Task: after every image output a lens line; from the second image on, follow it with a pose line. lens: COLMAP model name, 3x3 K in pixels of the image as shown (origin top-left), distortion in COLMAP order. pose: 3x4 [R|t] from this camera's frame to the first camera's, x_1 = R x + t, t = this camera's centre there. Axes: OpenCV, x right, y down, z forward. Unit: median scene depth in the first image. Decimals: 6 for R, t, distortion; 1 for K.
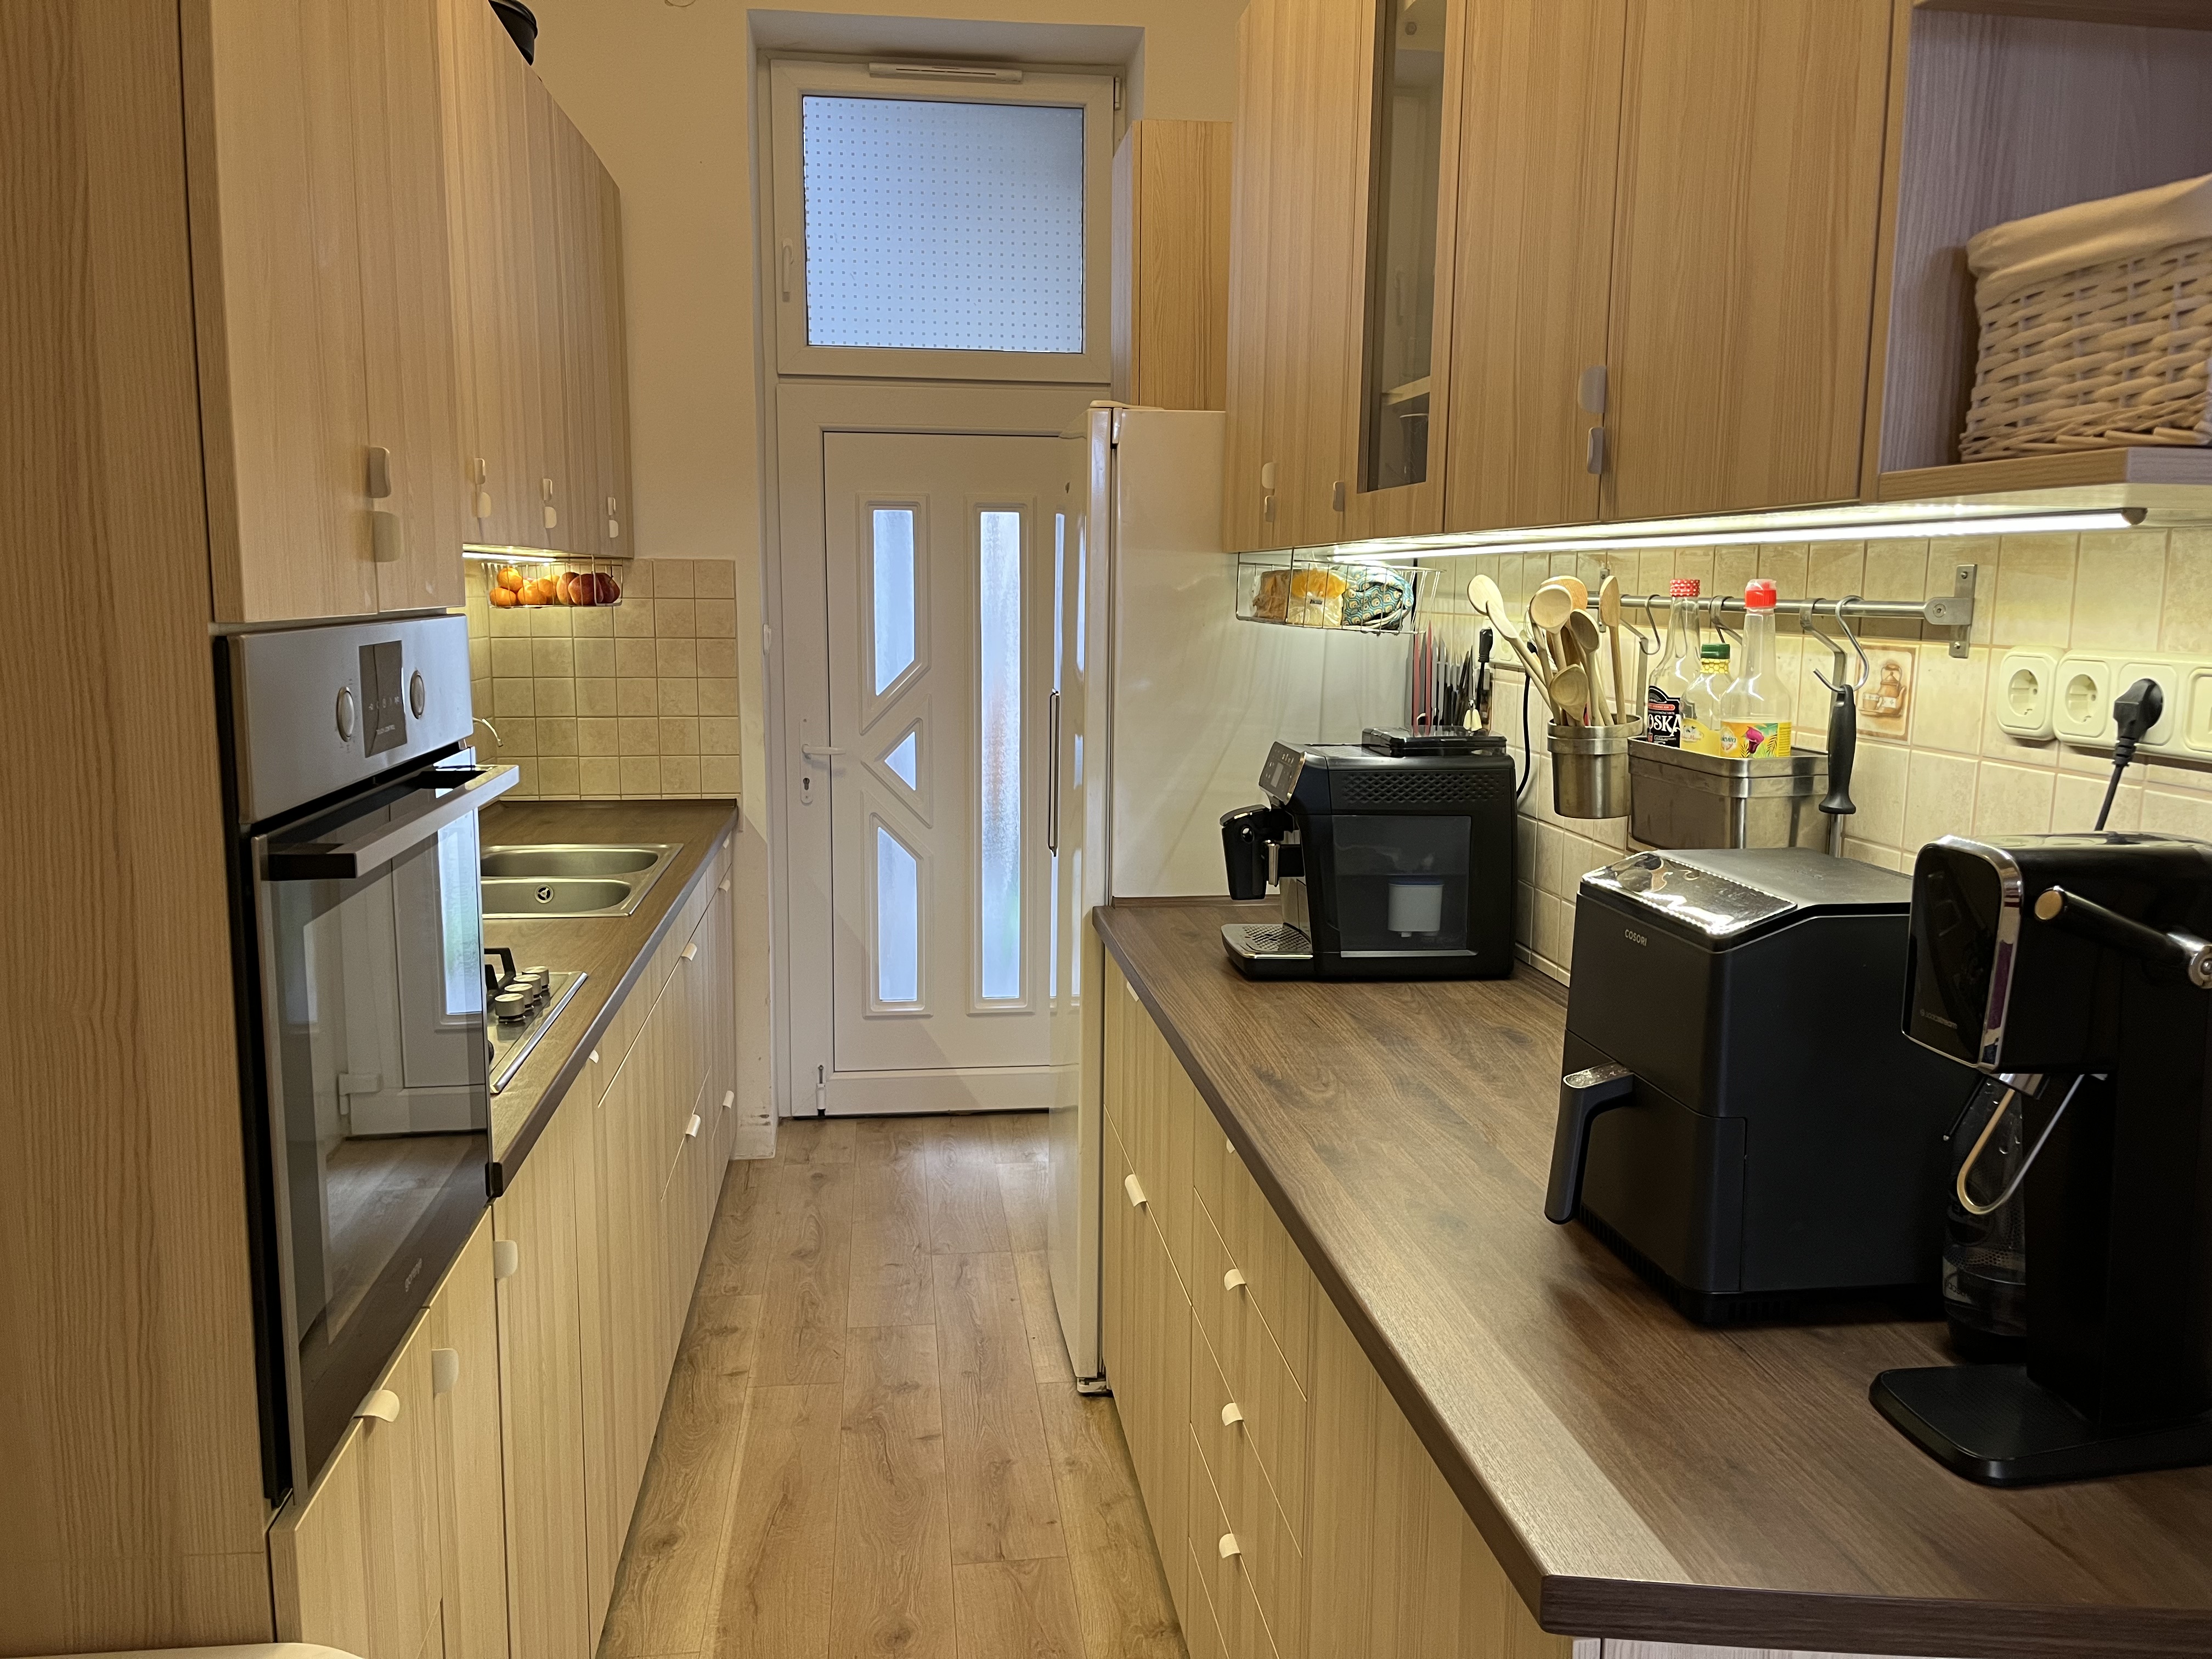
lens RADIAL K [[1666.5, 0, 1093.3], [0, 1666.5, 844.1], [0, 0, 1]] dist [0.064649, -0.098066]
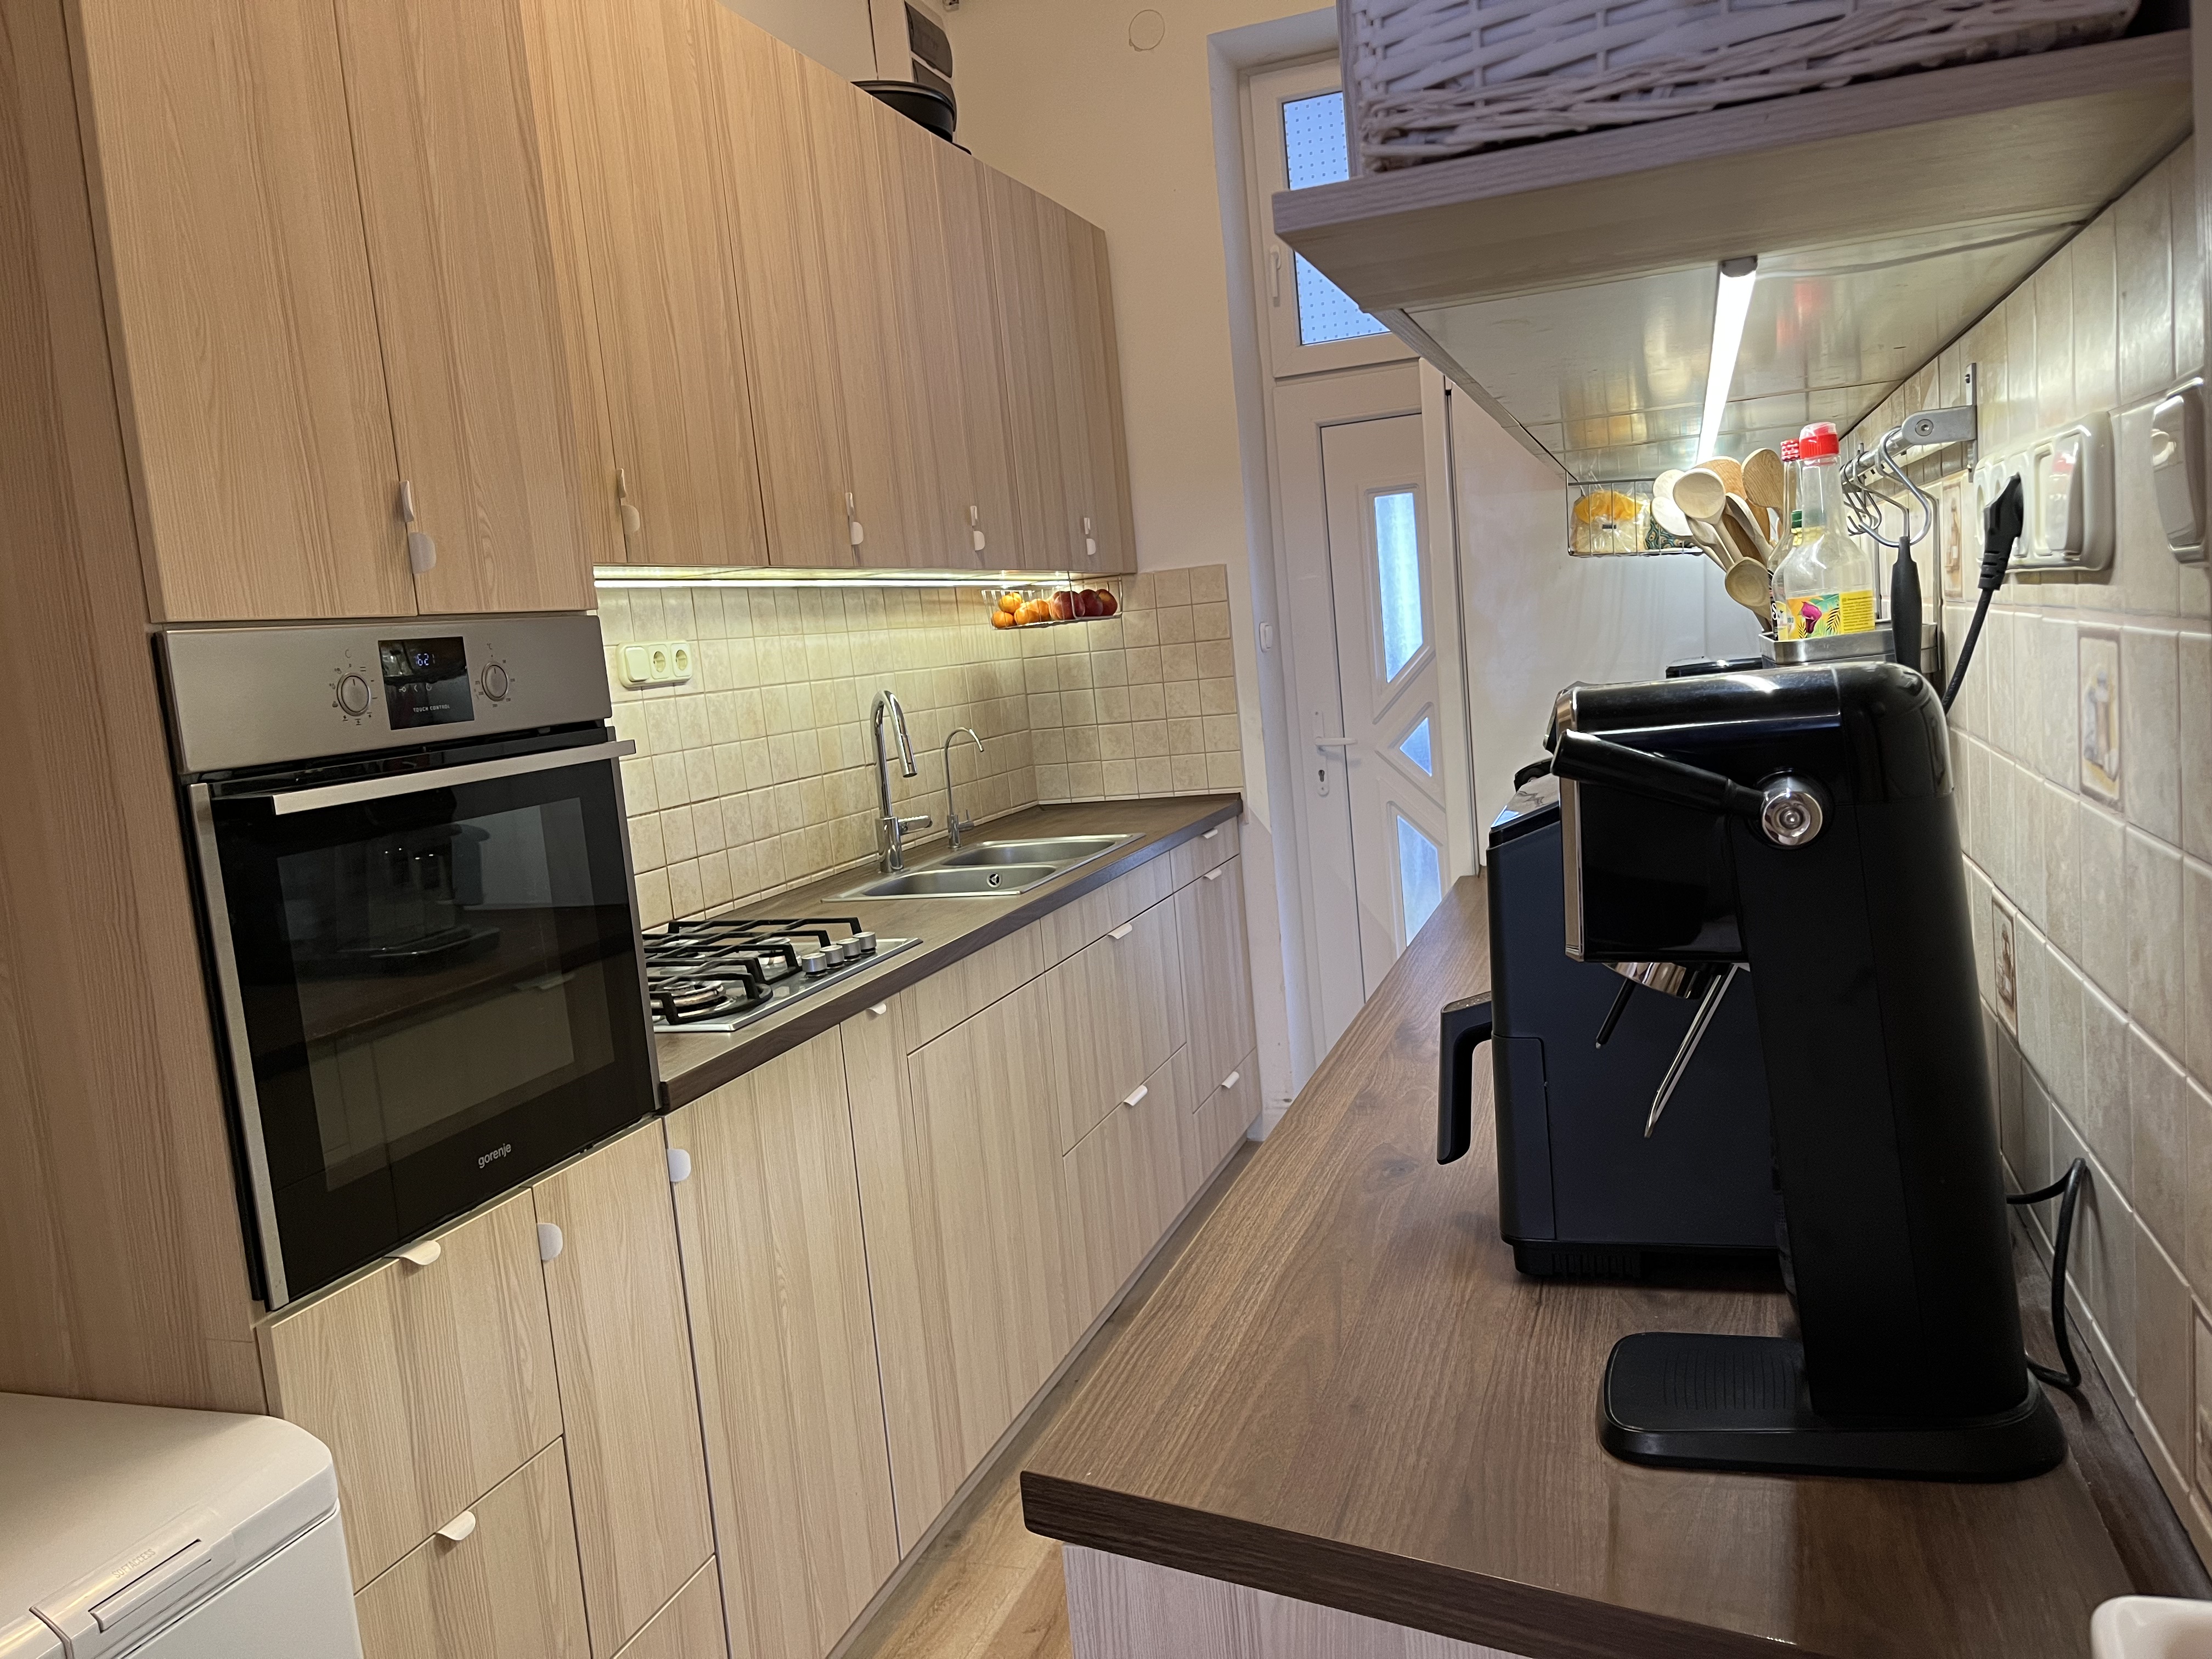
lens RADIAL K [[1666.5, 0, 1093.3], [0, 1666.5, 844.1], [0, 0, 1]] dist [0.064649, -0.098066]
pose [[0.889345, -0.037023, -0.455736, 0.180307], [0.031968, 0.999312, -0.018798, 0.022015], [0.456118, 0.002149, 0.889917, 0.036661]]
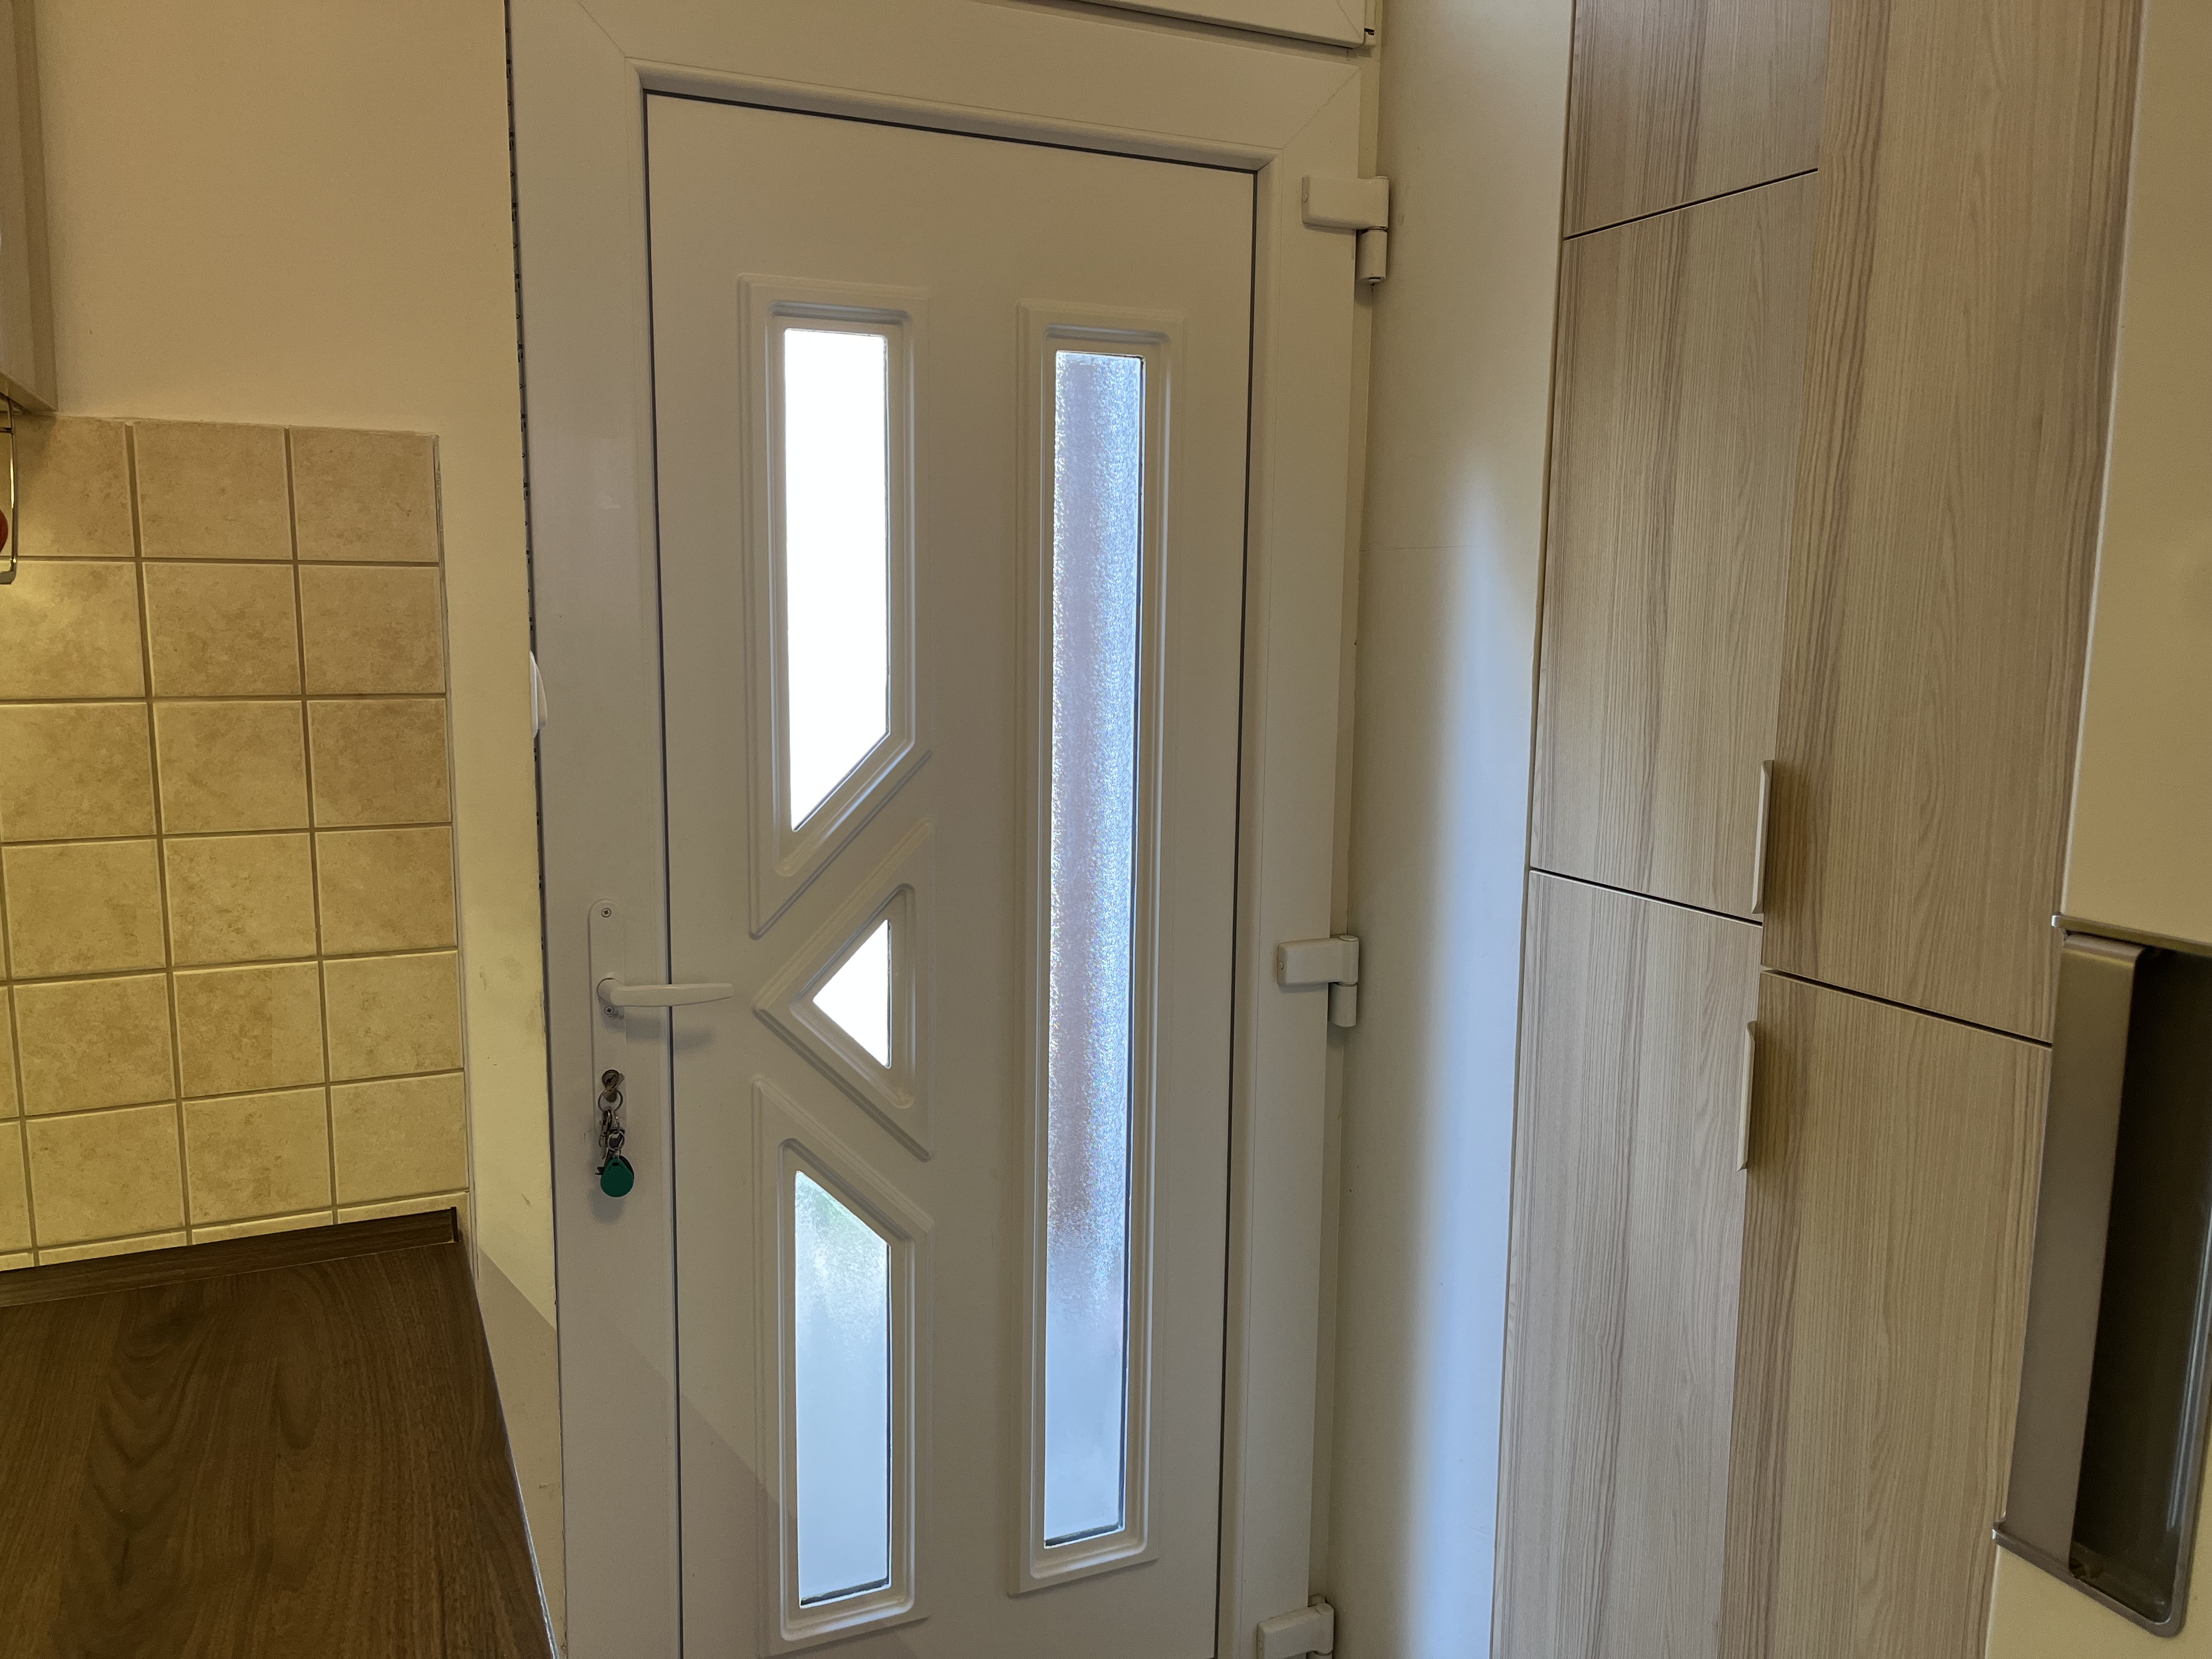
lens RADIAL K [[1666.5, 0, 1093.3], [0, 1666.5, 844.1], [0, 0, 1]] dist [0.064649, -0.098066]
pose [[0.953337, -0.036860, 0.299649, -0.195411], [0.036209, 0.999314, 0.007729, -0.094974], [-0.299729, 0.003481, 0.954018, 0.679042]]
